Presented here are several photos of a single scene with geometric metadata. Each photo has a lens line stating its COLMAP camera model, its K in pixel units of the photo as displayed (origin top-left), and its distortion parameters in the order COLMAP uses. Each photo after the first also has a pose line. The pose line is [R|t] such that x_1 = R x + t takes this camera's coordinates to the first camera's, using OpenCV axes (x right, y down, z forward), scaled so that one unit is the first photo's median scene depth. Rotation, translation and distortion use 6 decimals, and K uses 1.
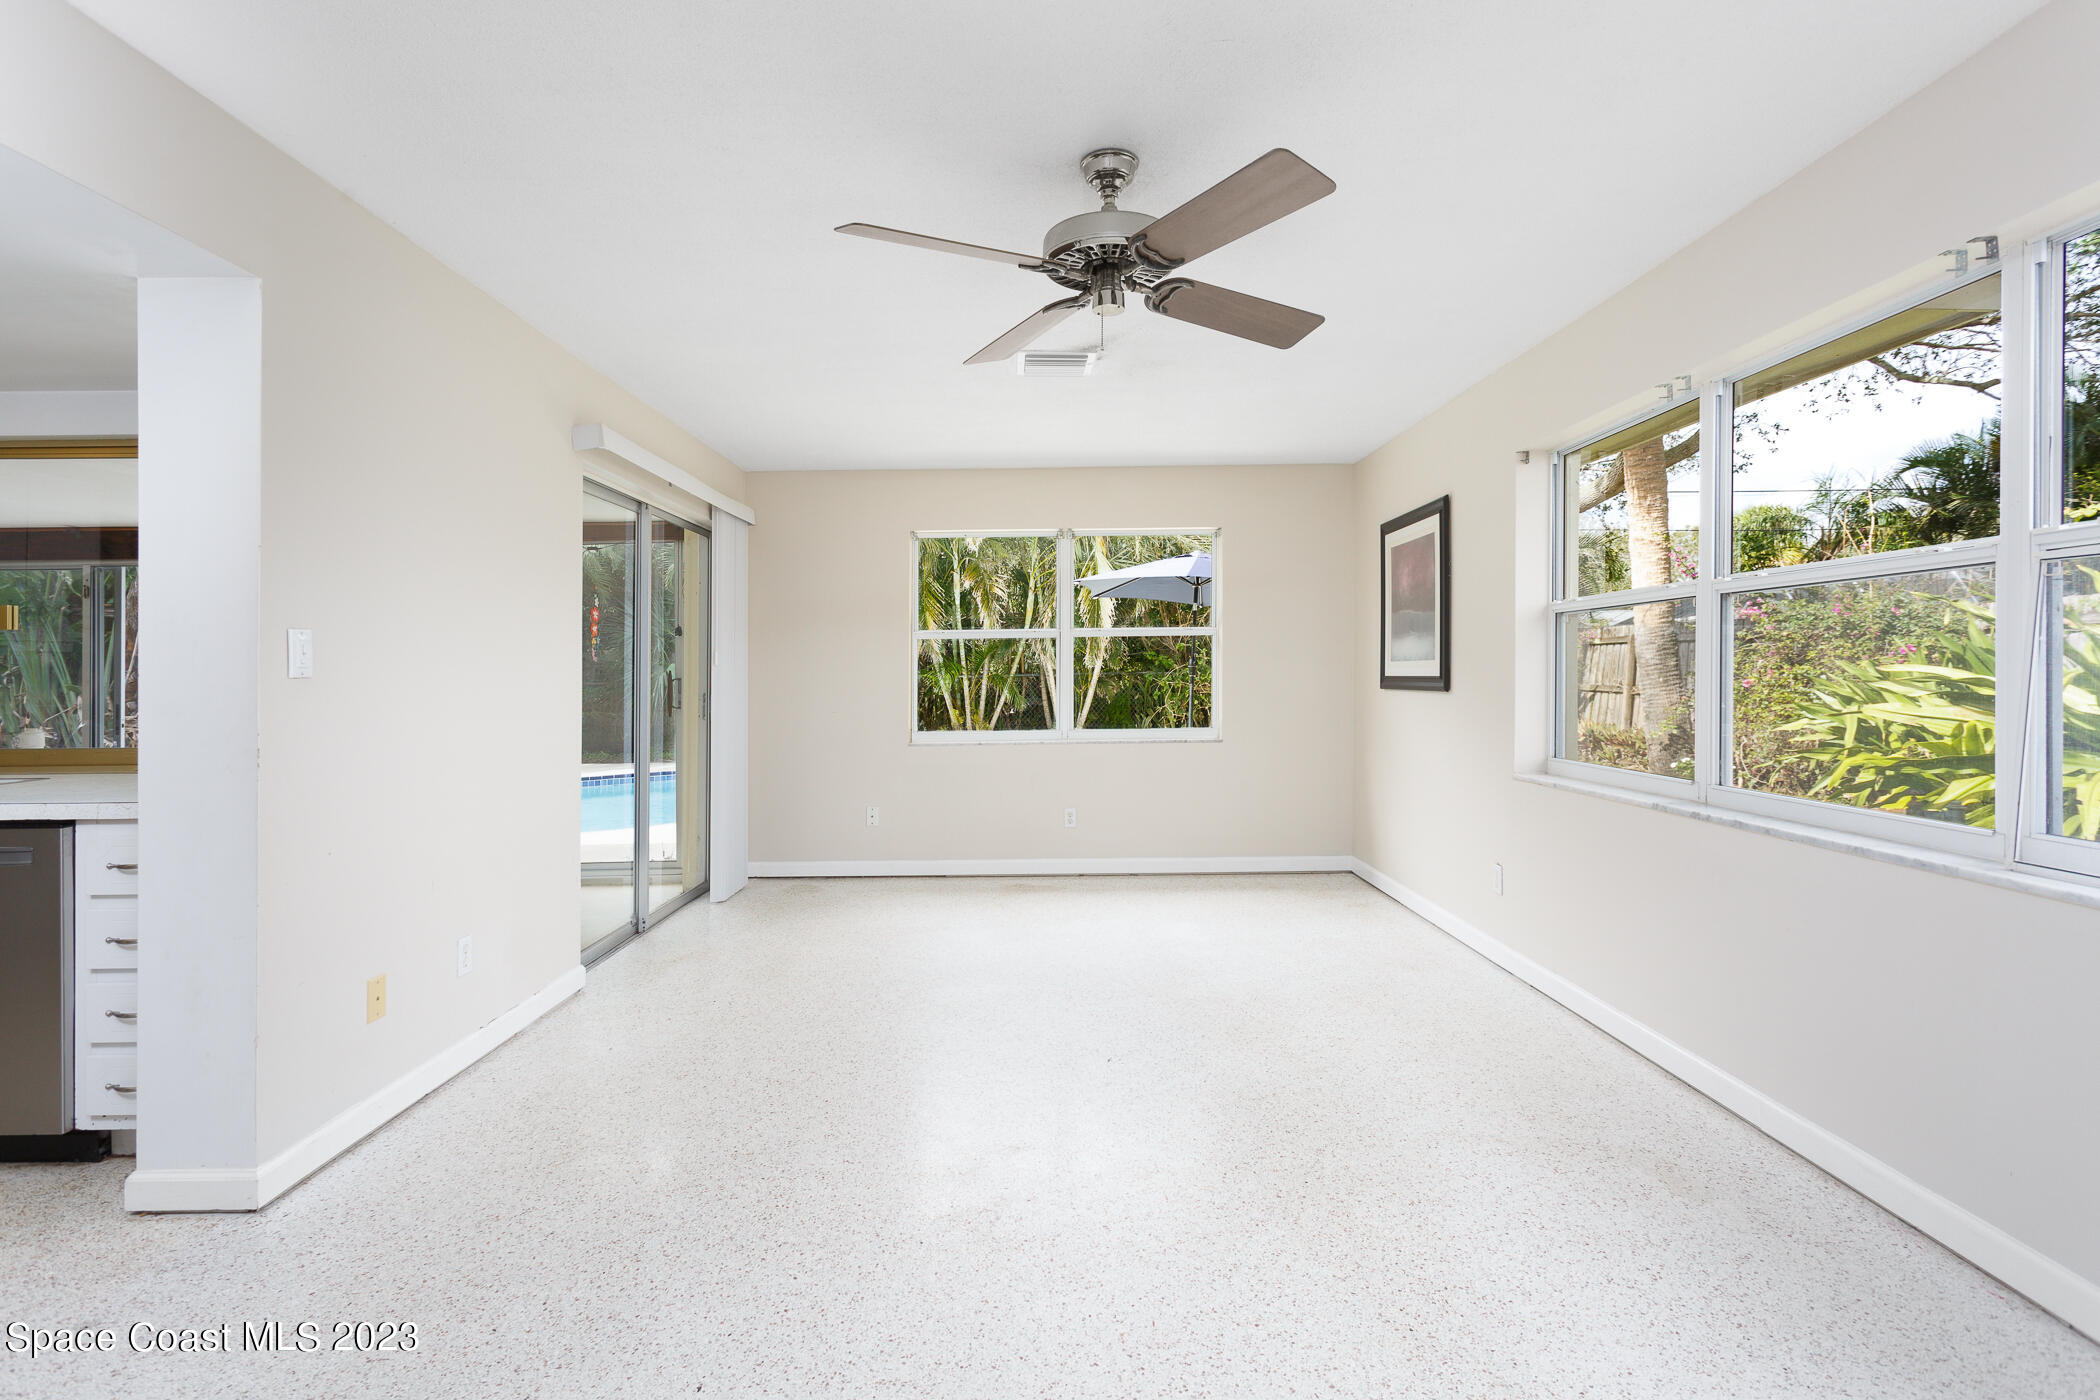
lens RADIAL K [[985.1, 0, 1053.1], [0, 985.1, 681.1], [0, 0, 1]] dist [-0.000100, 0.000139]
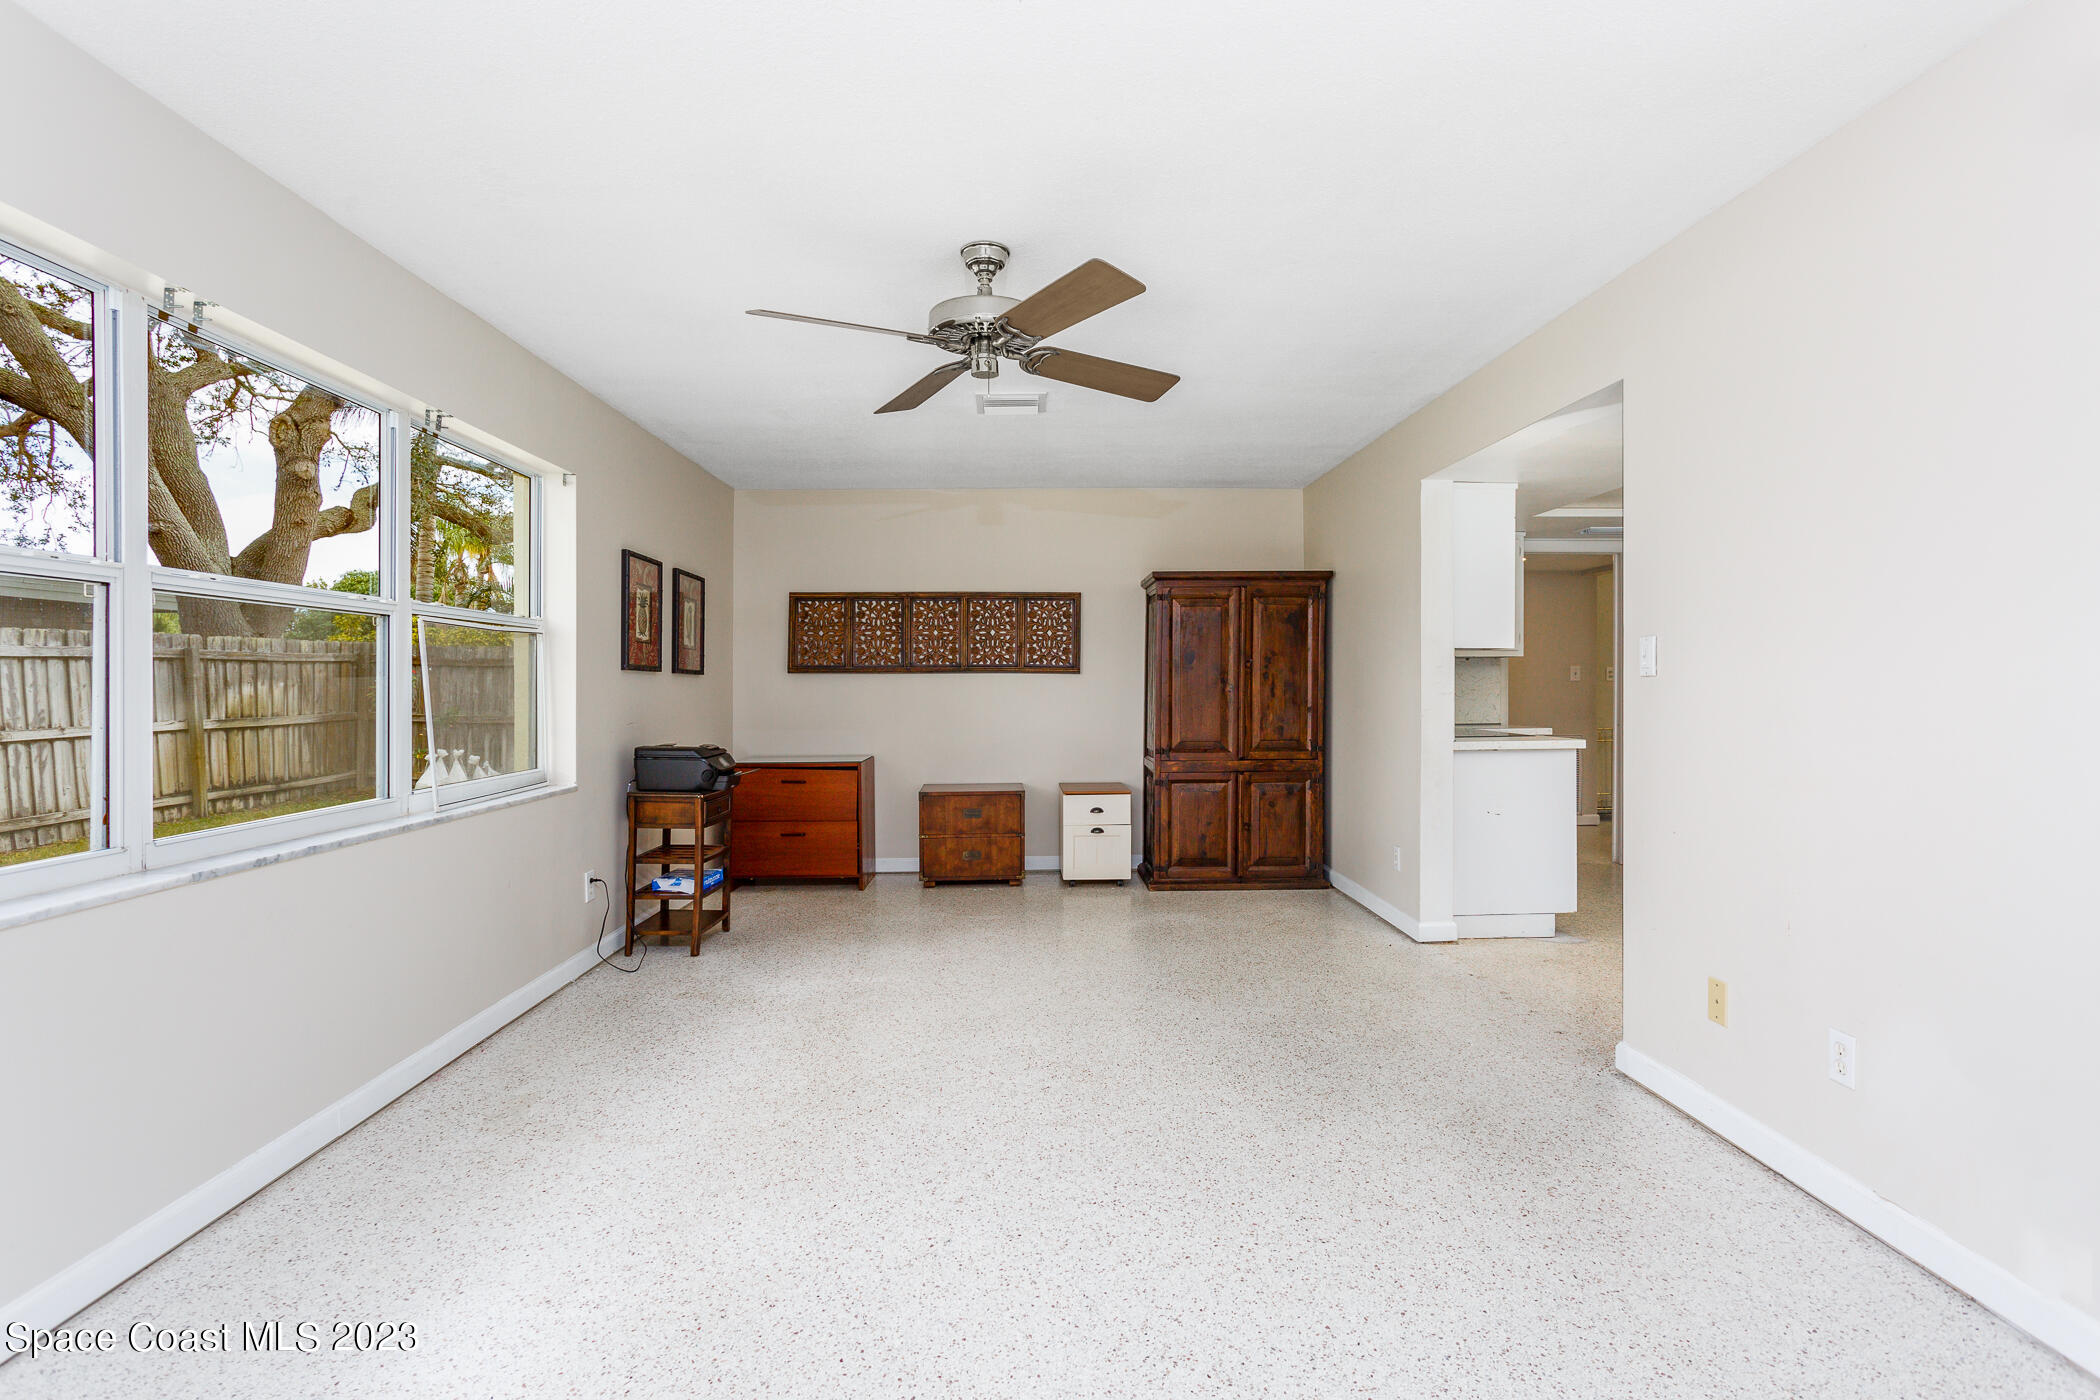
lens RADIAL K [[985.1, 0, 1053.1], [0, 985.1, 681.1], [0, 0, 1]] dist [-0.000100, 0.000139]
pose [[-0.999565, 0.016359, -0.024533, -0.007805], [0.016221, 0.999852, 0.005808, -0.013817], [0.024625, 0.005408, -0.999682, 2.050633]]
